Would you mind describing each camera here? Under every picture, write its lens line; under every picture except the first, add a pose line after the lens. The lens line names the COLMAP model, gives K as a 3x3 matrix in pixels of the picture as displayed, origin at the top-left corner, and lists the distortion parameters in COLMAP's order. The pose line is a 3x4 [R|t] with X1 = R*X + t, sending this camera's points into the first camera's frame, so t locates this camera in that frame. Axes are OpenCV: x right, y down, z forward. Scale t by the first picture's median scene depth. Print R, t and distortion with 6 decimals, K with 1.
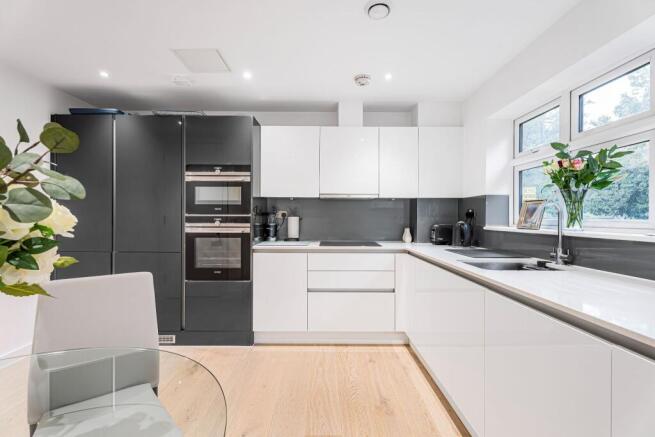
lens RADIAL K [[298.3, 0, 327.5], [0, 298.3, 218.5], [0, 0, 1]] dist [-0.000967, -0.000188]
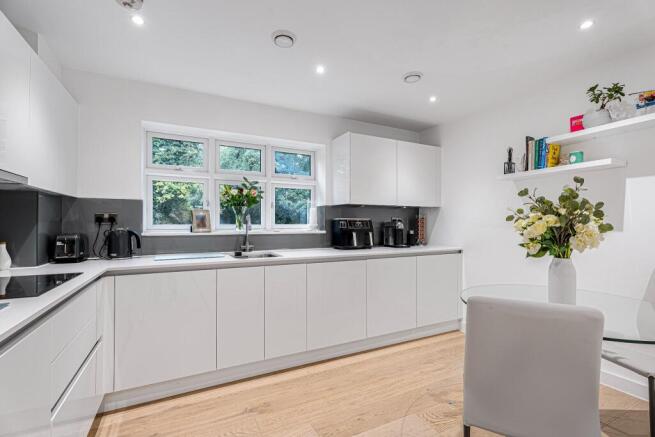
lens RADIAL K [[298.3, 0, 327.5], [0, 298.3, 218.5], [0, 0, 1]] dist [-0.000967, -0.000188]
pose [[-0.452273, 0.021318, 0.891625, -0.832139], [0.009383, 0.999773, -0.019144, 0.005986], [-0.891830, -0.000292, -0.452370, 1.249050]]
